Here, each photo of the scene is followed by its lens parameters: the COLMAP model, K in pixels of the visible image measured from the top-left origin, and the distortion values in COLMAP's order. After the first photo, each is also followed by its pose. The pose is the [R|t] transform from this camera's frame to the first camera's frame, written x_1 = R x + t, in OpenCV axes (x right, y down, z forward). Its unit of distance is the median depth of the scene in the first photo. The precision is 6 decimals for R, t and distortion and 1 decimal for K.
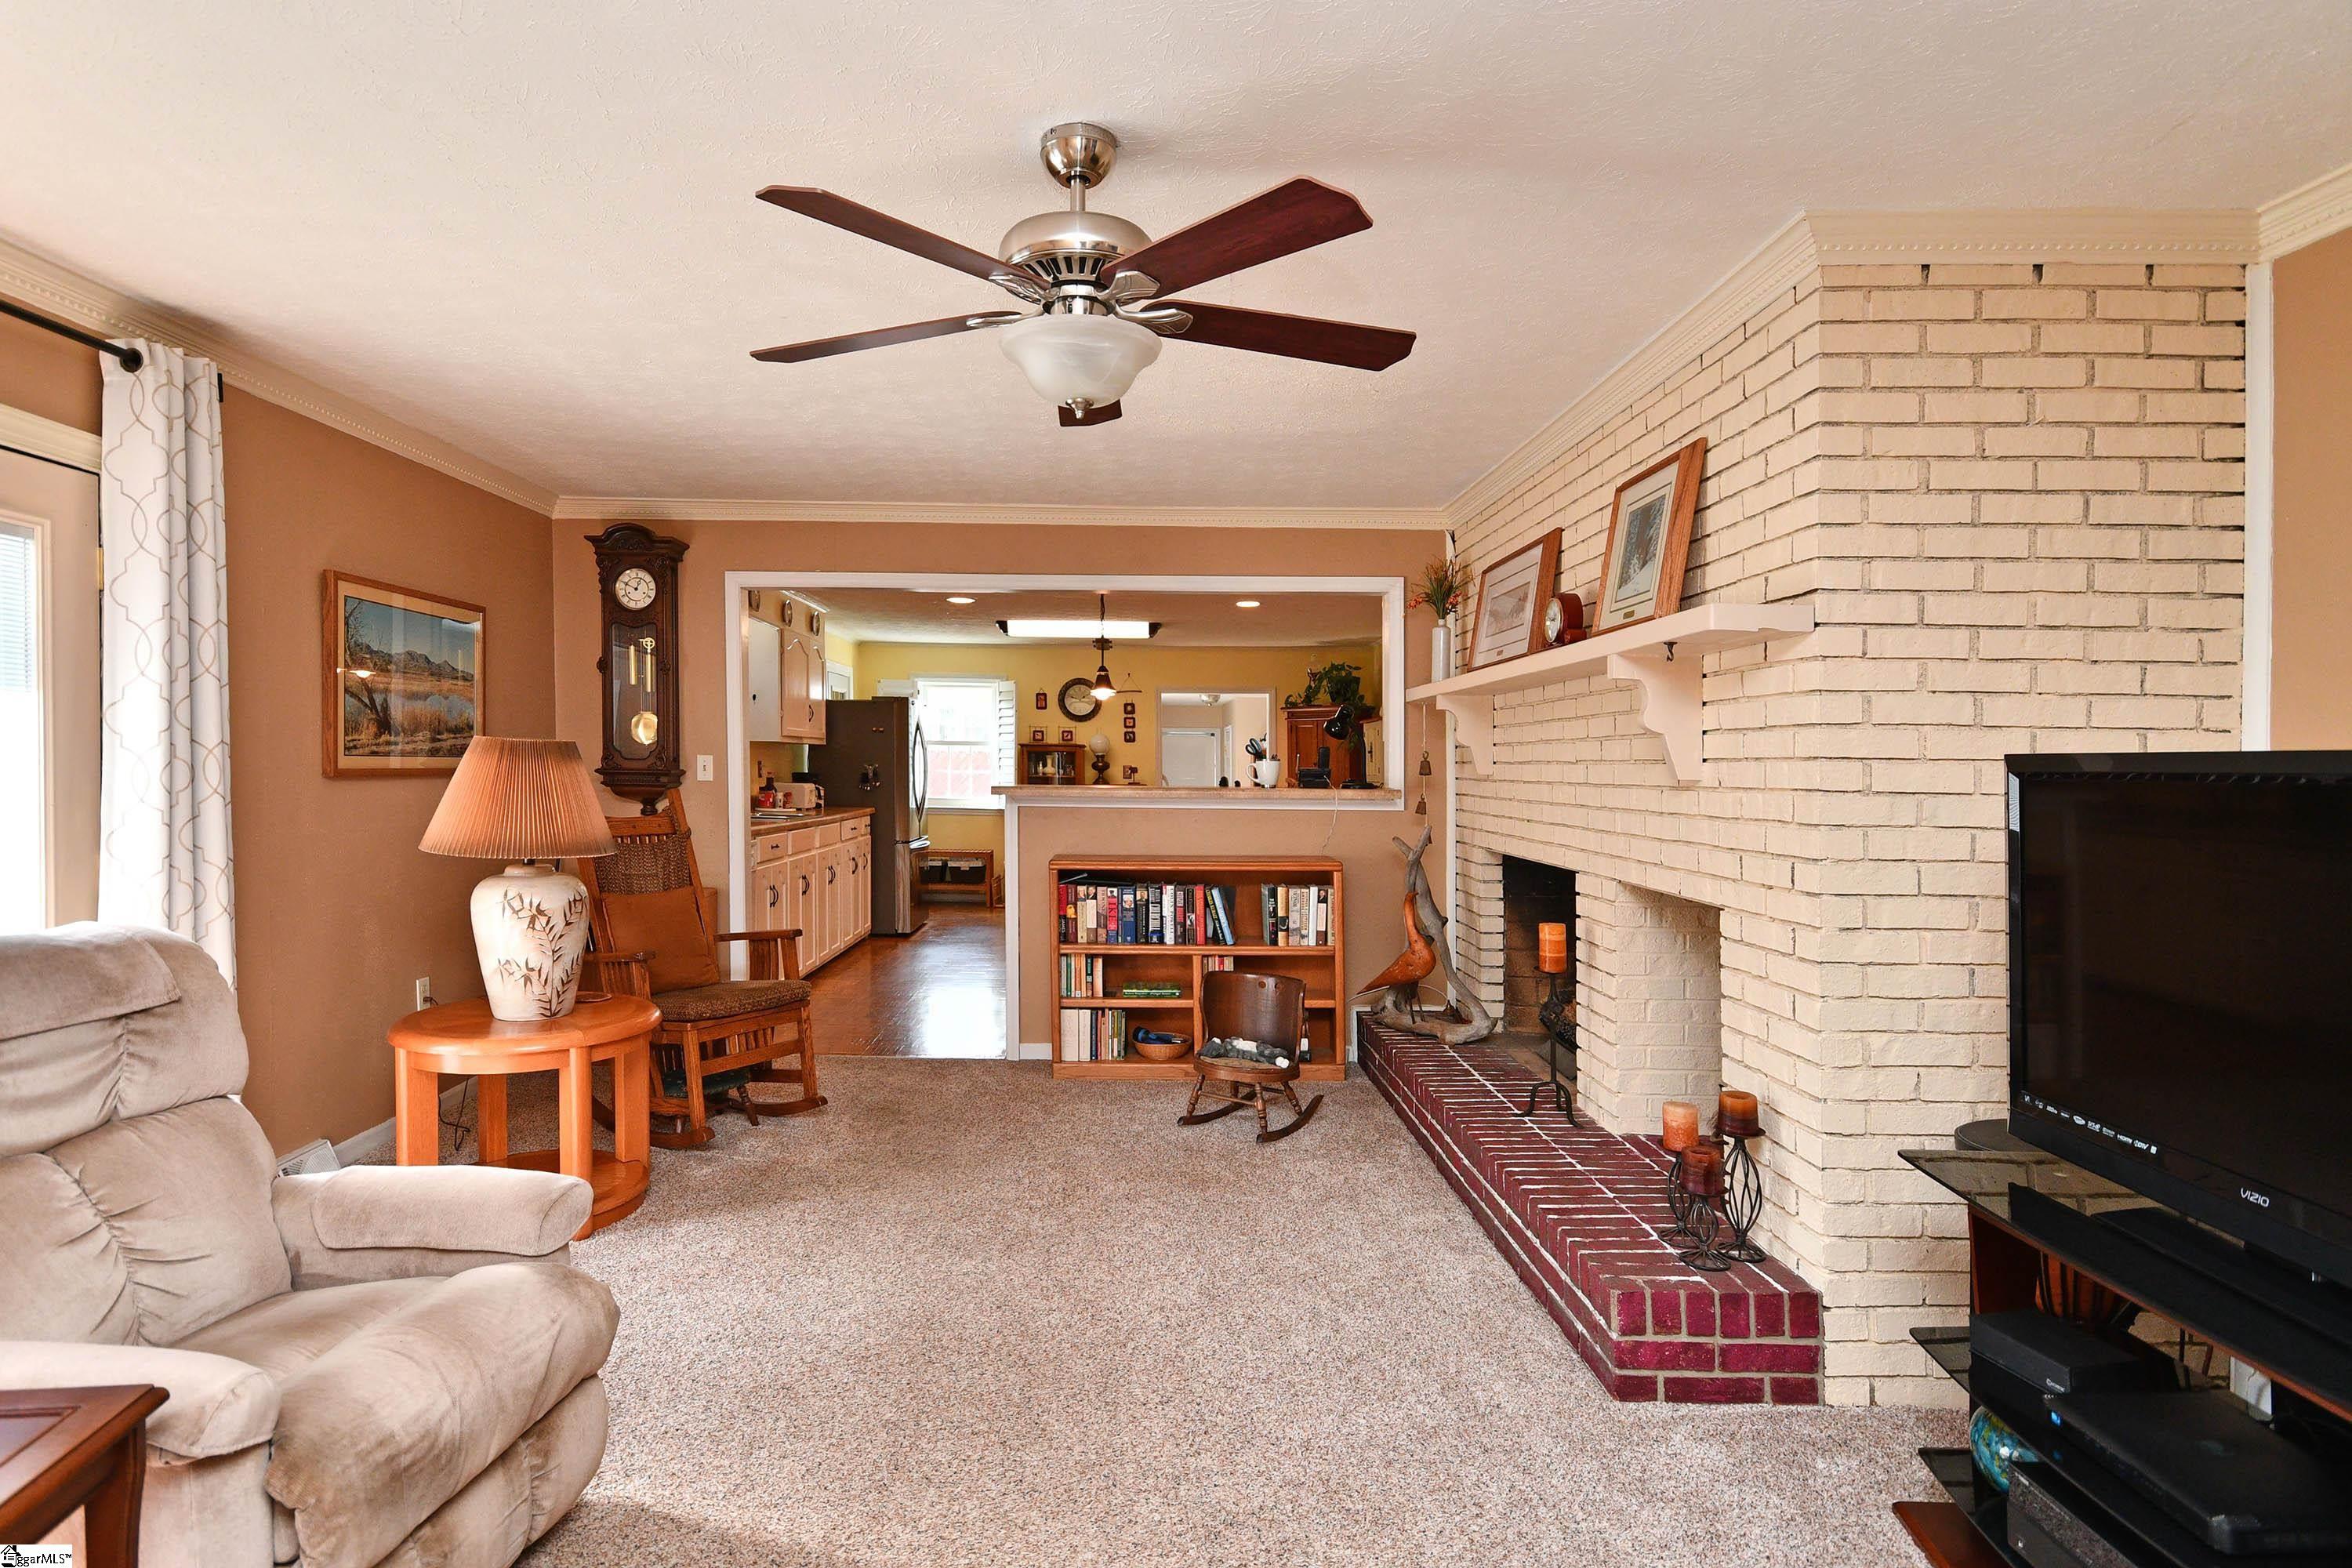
lens RADIAL K [[1218.0, 0, 1159.6], [0, 1218.0, 807.6], [0, 0, 1]] dist [0.000534, 0.000052]
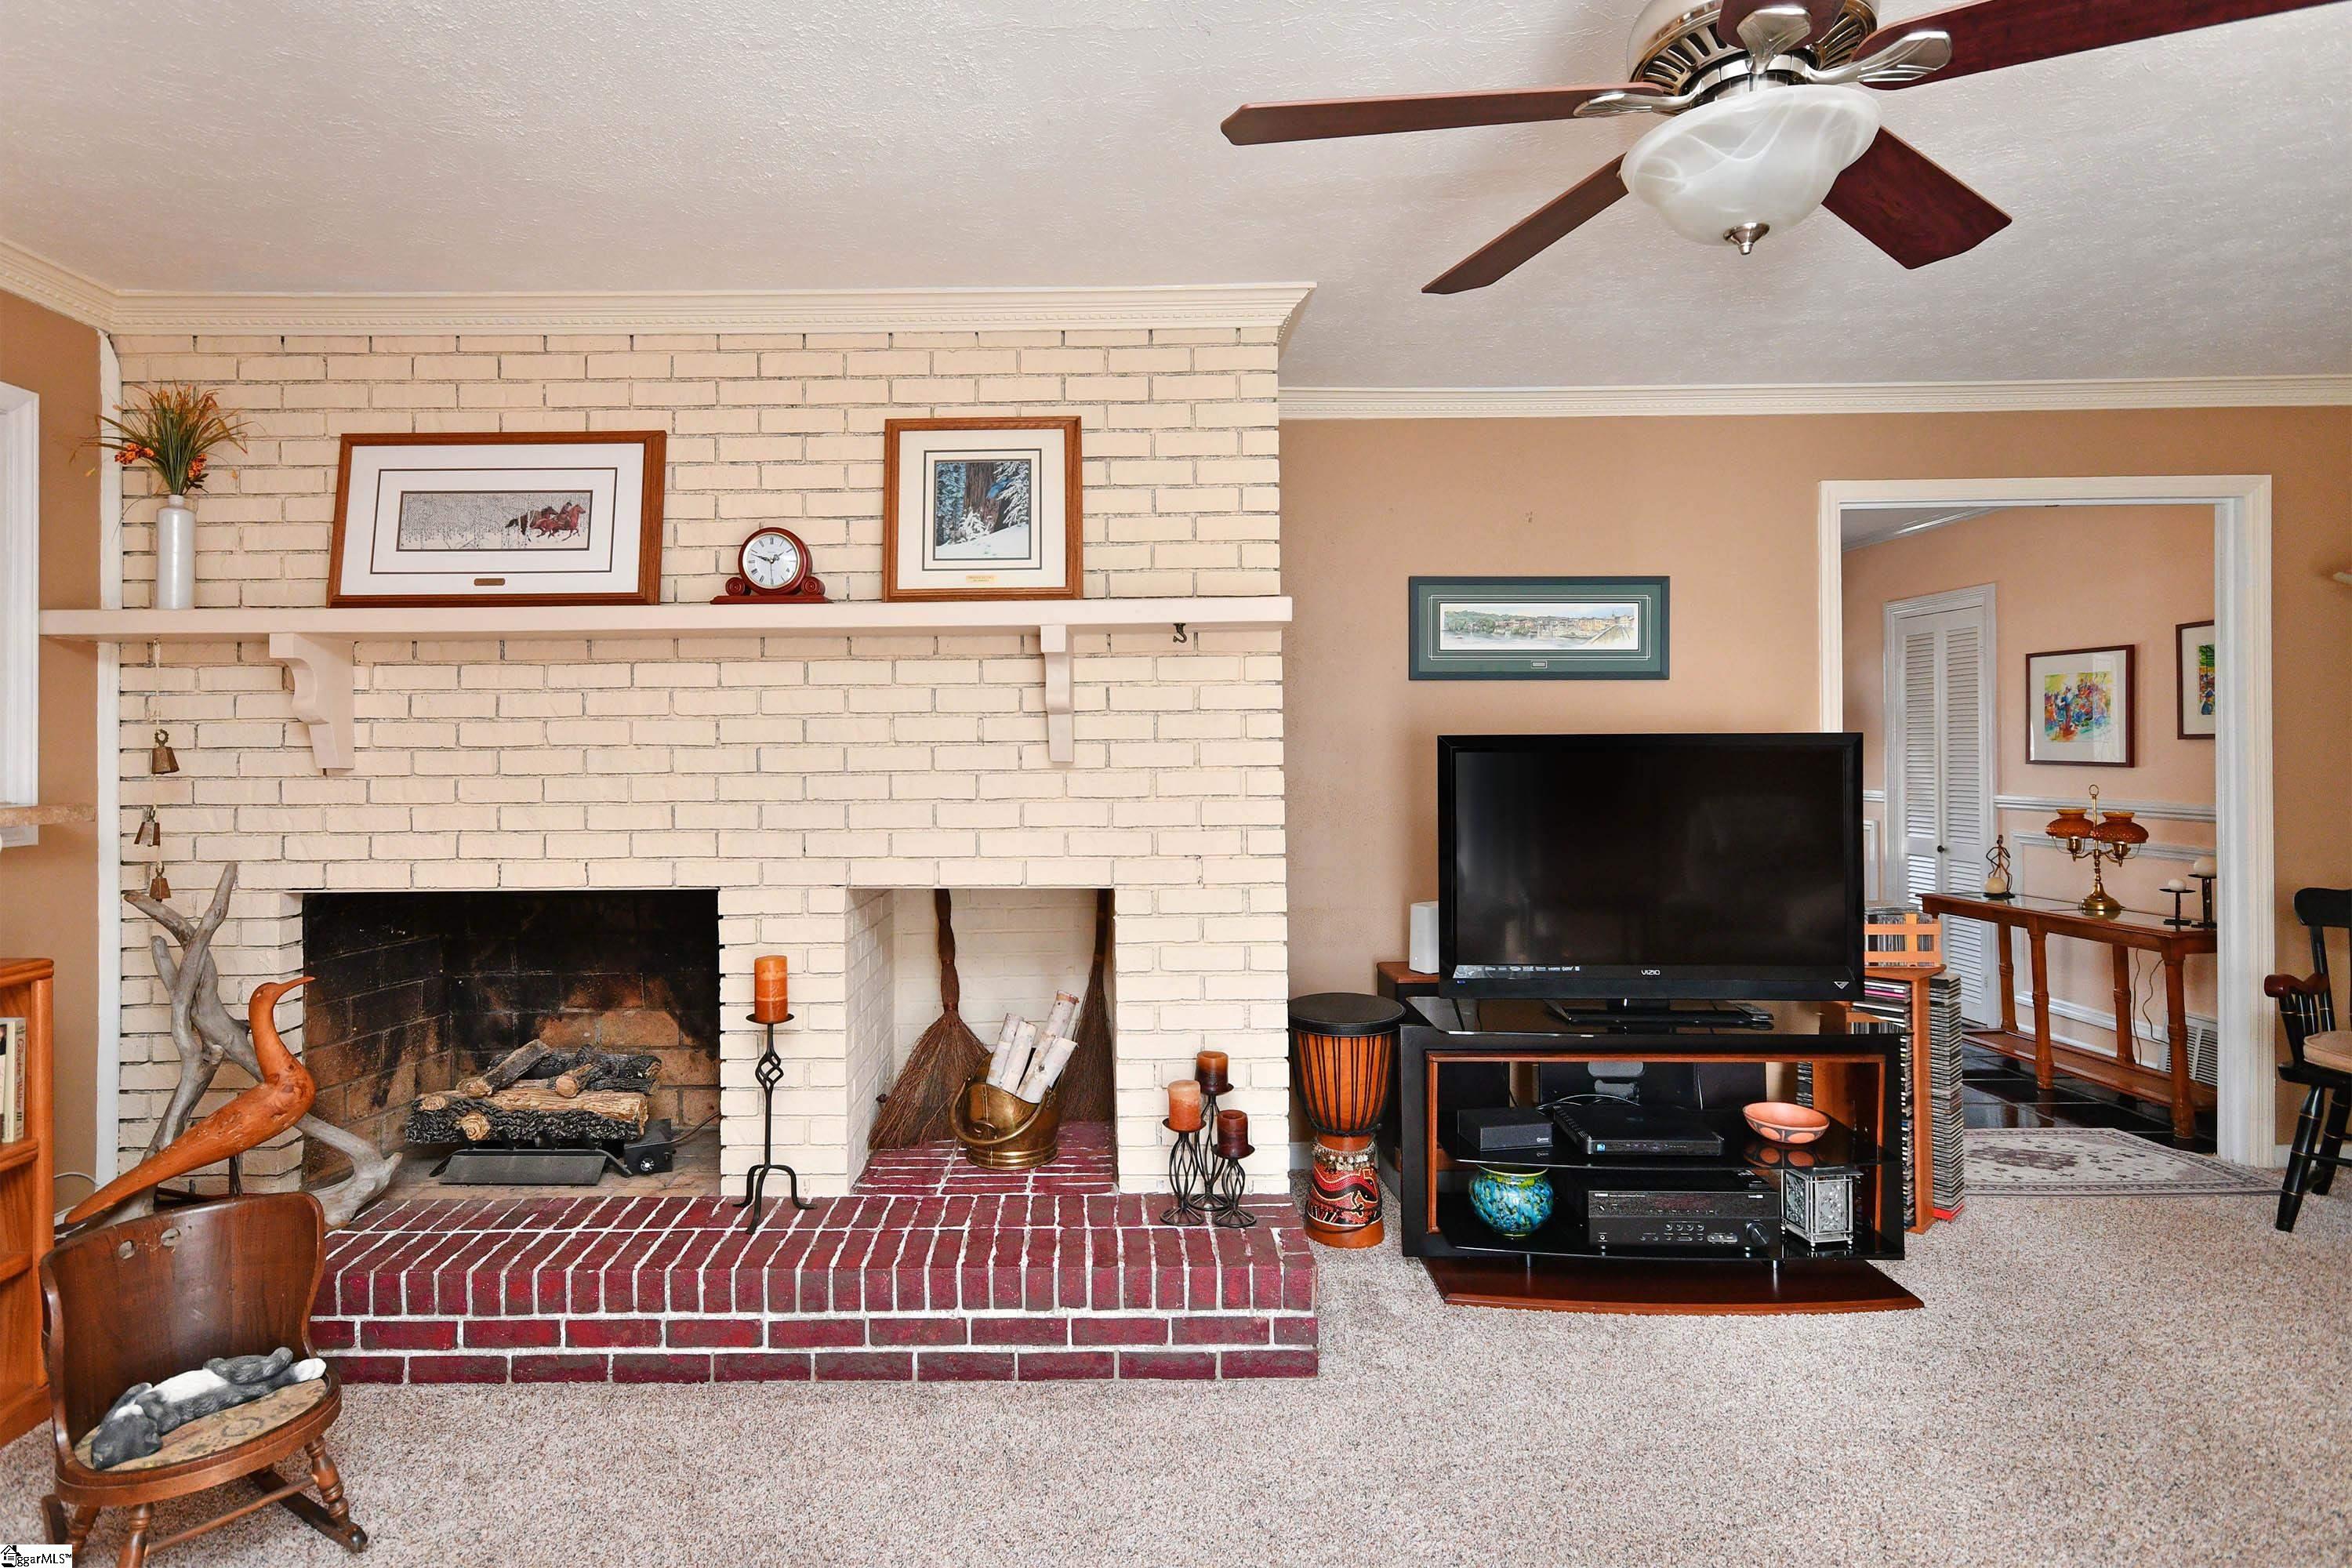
lens RADIAL K [[1235.3, 0, 1177.6], [0, 1235.3, 717.2], [0, 0, 1]] dist [-0.000209, -0.000652]
pose [[0.022982, 0.002254, 0.999733, -0.465761], [0.043032, 0.999068, -0.003242, -0.043748], [-0.998809, 0.043095, 0.022864, 0.755511]]
